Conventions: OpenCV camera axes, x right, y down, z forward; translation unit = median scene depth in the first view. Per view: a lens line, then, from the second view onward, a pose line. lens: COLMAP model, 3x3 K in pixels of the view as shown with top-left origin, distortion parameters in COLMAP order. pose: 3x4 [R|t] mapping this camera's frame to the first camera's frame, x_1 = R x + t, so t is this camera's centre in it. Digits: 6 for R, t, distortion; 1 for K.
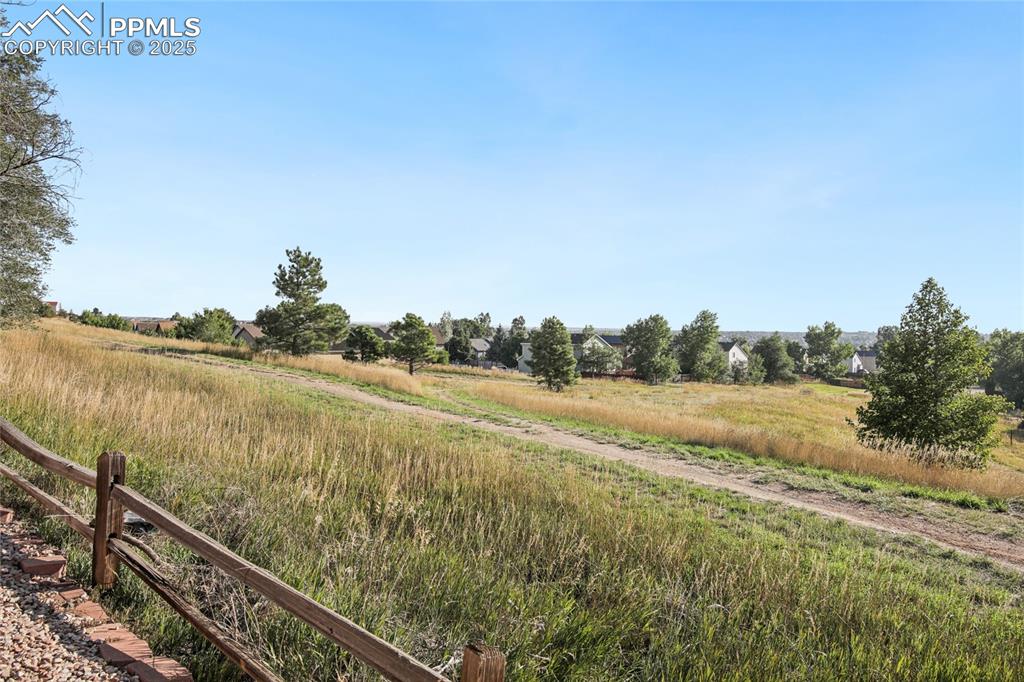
lens RADIAL K [[610.6, 0, 514.5], [0, 610.6, 343.7], [0, 0, 1]] dist [0.019583, 0.000690]
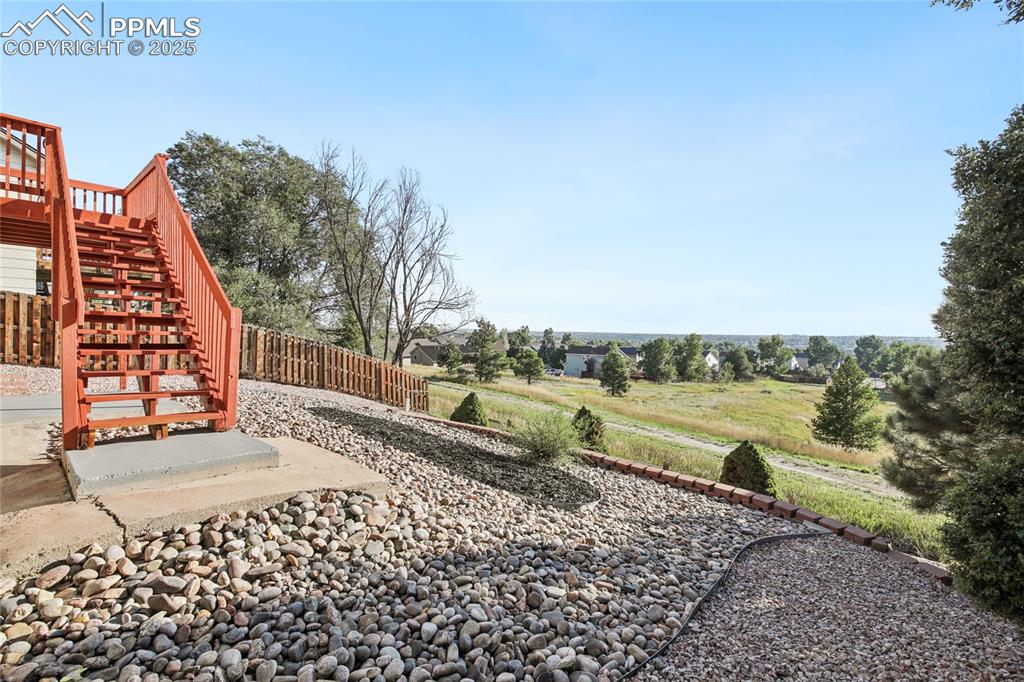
lens RADIAL K [[440.4, 0, 508.3], [0, 440.4, 339.2], [0, 0, 1]] dist [-0.012741, -0.003574]
pose [[0.997834, -0.002437, -0.065745, -0.068424], [0.001766, 0.999946, -0.010259, -0.029721], [0.065766, 0.010121, 0.997784, -0.099136]]
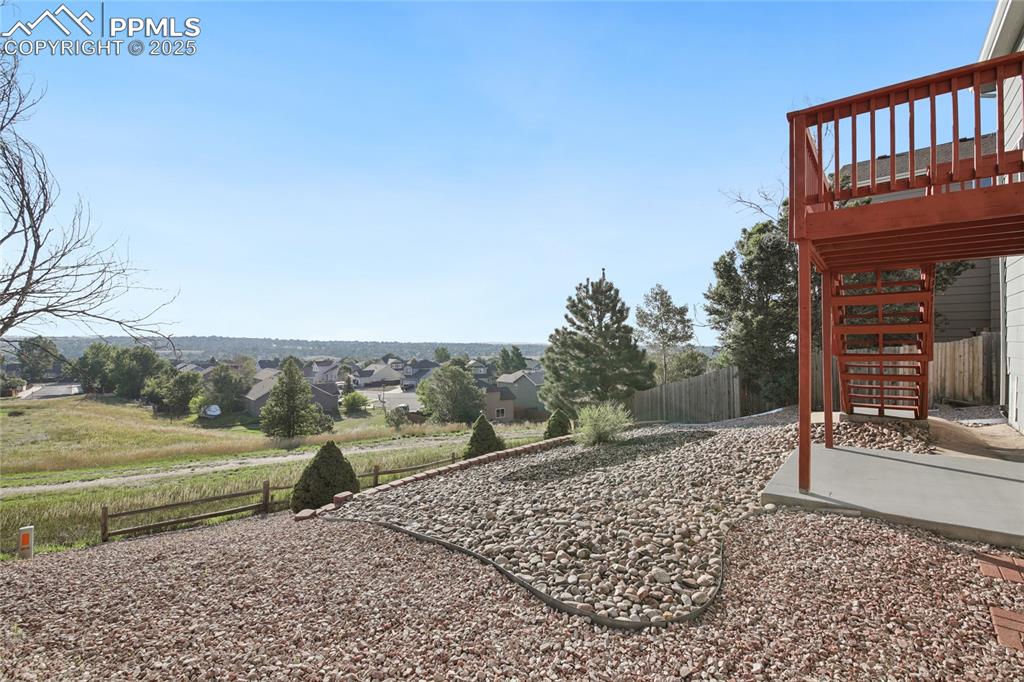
lens RADIAL K [[440.4, 0, 508.7], [0, 440.4, 339.0], [0, 0, 1]] dist [-0.012741, -0.003574]
pose [[0.065796, -0.005079, 0.997820, -0.195616], [0.012734, 0.999910, 0.004250, -0.037018], [-0.997752, 0.012427, 0.065855, 0.008942]]
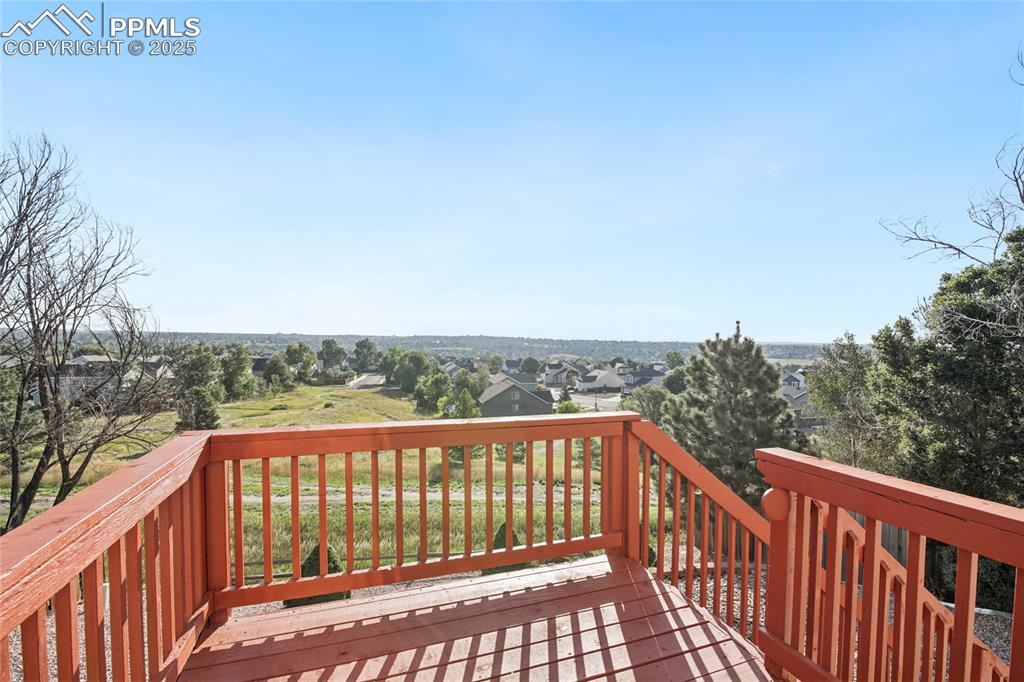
lens RADIAL K [[440.4, 0, 507.6], [0, 440.4, 336.7], [0, 0, 1]] dist [-0.012741, -0.003574]
pose [[0.565870, -0.003491, 0.824487, -0.159394], [0.012226, 0.999917, -0.004158, -0.064888], [-0.824404, 0.012433, 0.565865, -0.045298]]
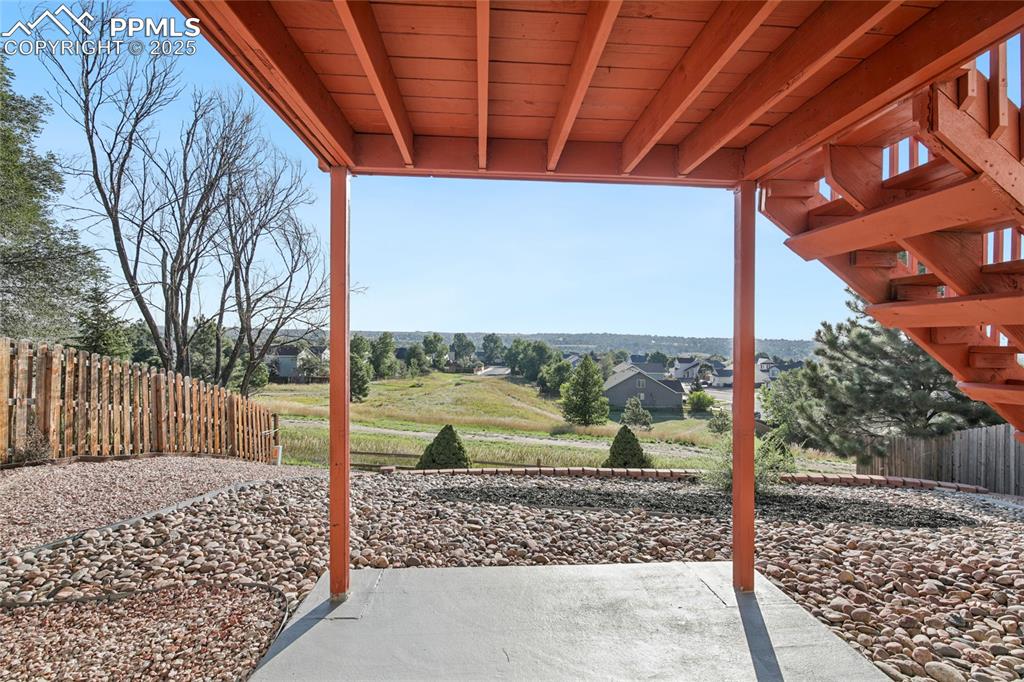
lens RADIAL K [[440.4, 0, 505.6], [0, 440.4, 338.2], [0, 0, 1]] dist [-0.012741, -0.003574]
pose [[0.773292, -0.006829, 0.634013, -0.158321], [0.008447, 0.999964, 0.000468, -0.036453], [-0.633994, 0.004994, 0.773322, -0.045980]]
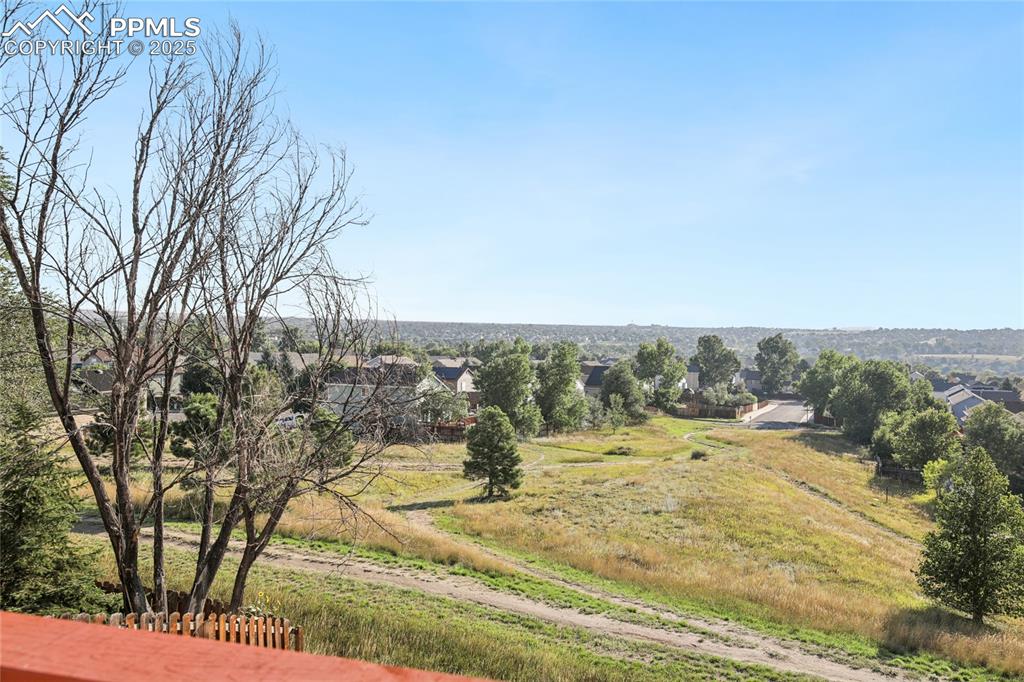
lens RADIAL K [[824.6, 0, 508.3], [0, 824.6, 337.5], [0, 0, 1]] dist [0.037829, 0.014257]
pose [[0.942419, -0.003718, 0.334413, -0.138758], [0.004574, 0.999988, -0.001773, -0.063993], [-0.334402, 0.003201, 0.942425, -0.036673]]
